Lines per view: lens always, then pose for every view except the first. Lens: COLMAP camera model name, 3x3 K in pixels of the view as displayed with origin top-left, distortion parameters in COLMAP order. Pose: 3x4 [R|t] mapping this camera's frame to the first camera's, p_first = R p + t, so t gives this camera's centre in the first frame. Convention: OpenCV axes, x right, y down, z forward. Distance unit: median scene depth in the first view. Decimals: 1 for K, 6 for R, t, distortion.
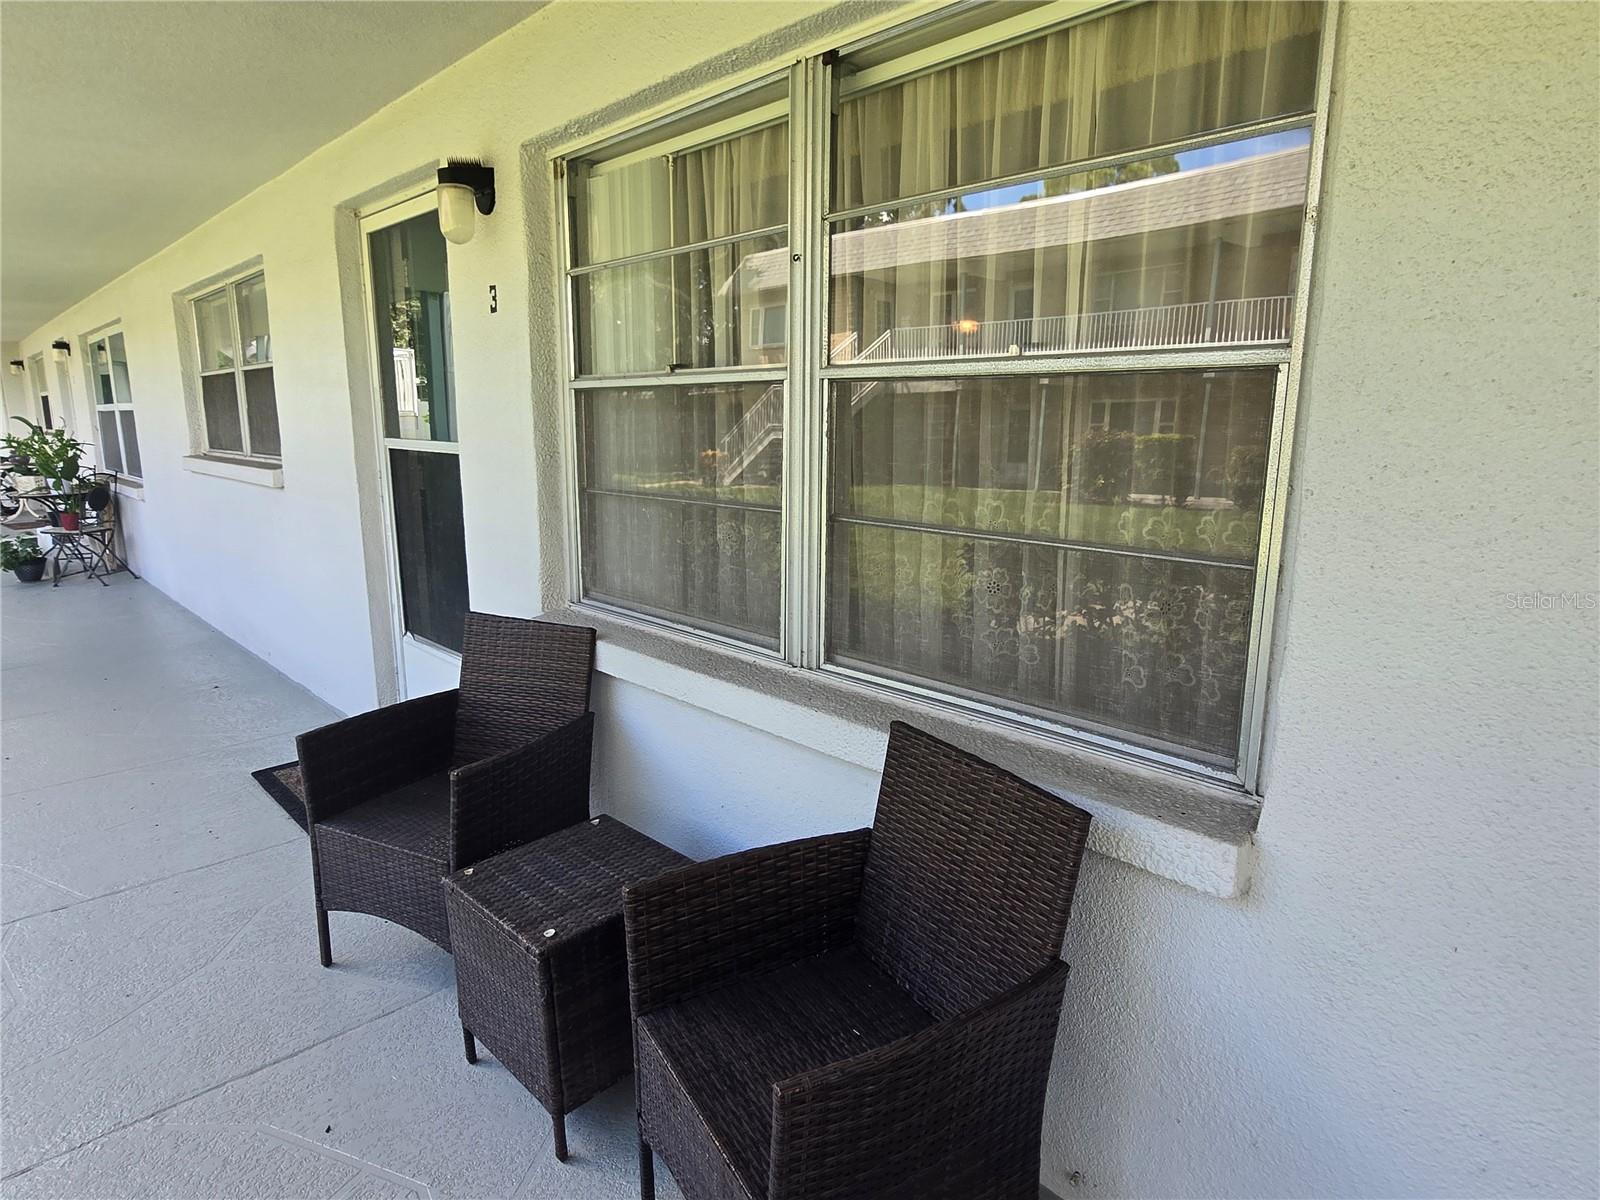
lens RADIAL K [[914.6, 0, 801.7], [0, 914.6, 603.3], [0, 0, 1]] dist [-0.002607, -0.000876]
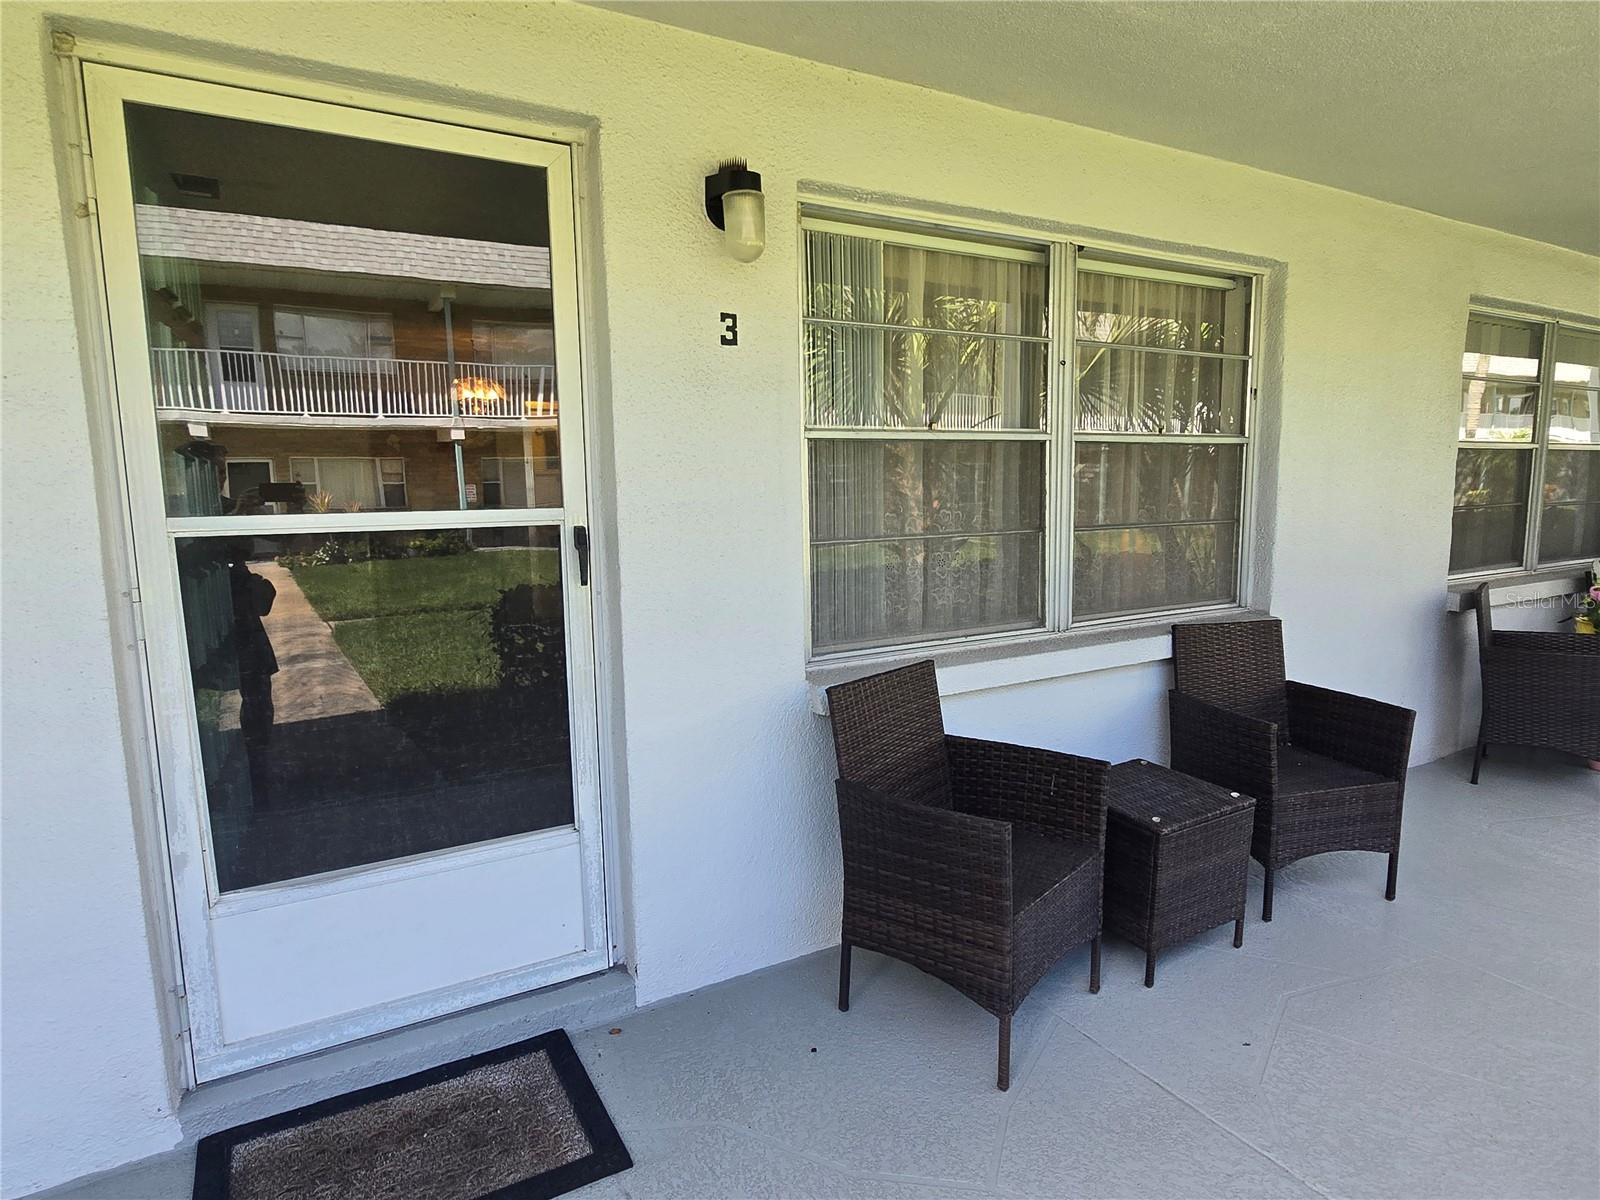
lens RADIAL K [[914.6, 0, 801.7], [0, 914.6, 603.3], [0, 0, 1]] dist [-0.002607, -0.000876]
pose [[0.252171, -0.138012, 0.957790, -1.296937], [0.209385, 0.974111, 0.085237, -0.162009], [-0.944758, 0.179052, 0.274540, 0.838535]]
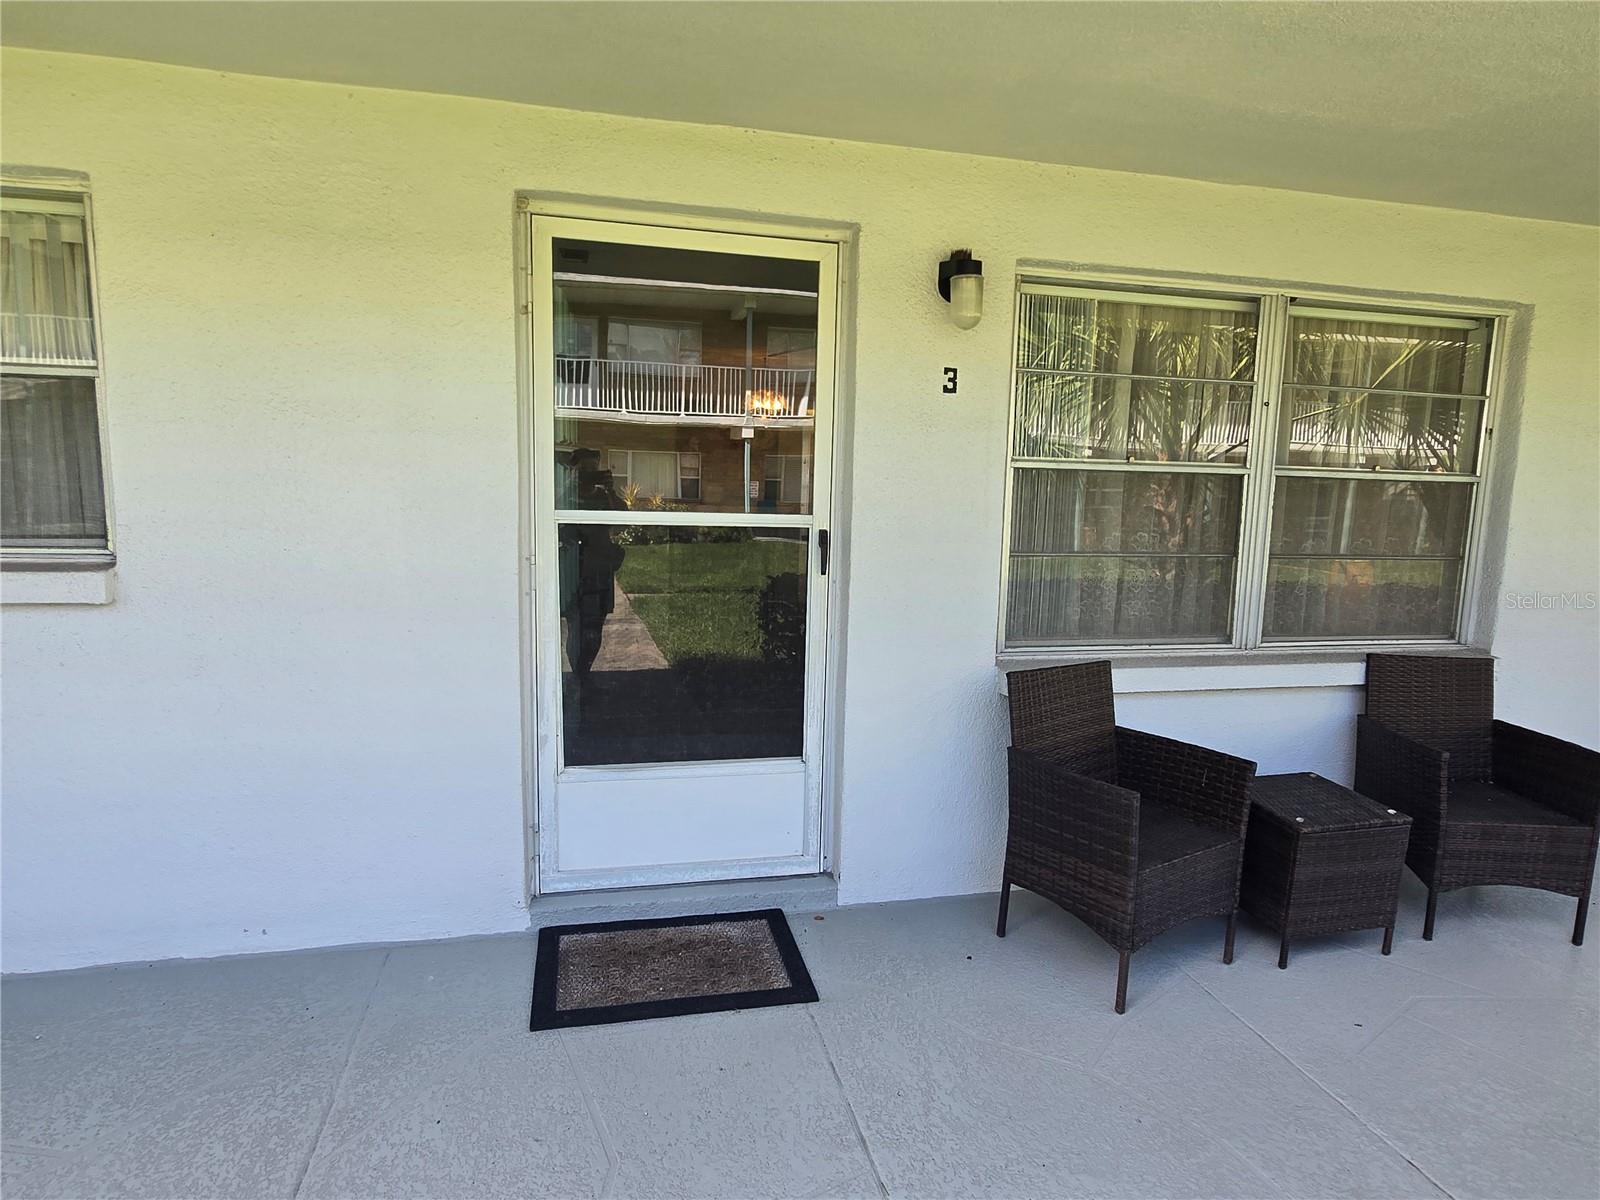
lens RADIAL K [[914.6, 0, 801.7], [0, 914.6, 603.3], [0, 0, 1]] dist [-0.002607, -0.000876]
pose [[0.523605, -0.106319, 0.845301, -1.508870], [0.146972, 0.988580, 0.033301, -0.154385], [-0.839188, 0.106800, 0.533251, 0.677750]]
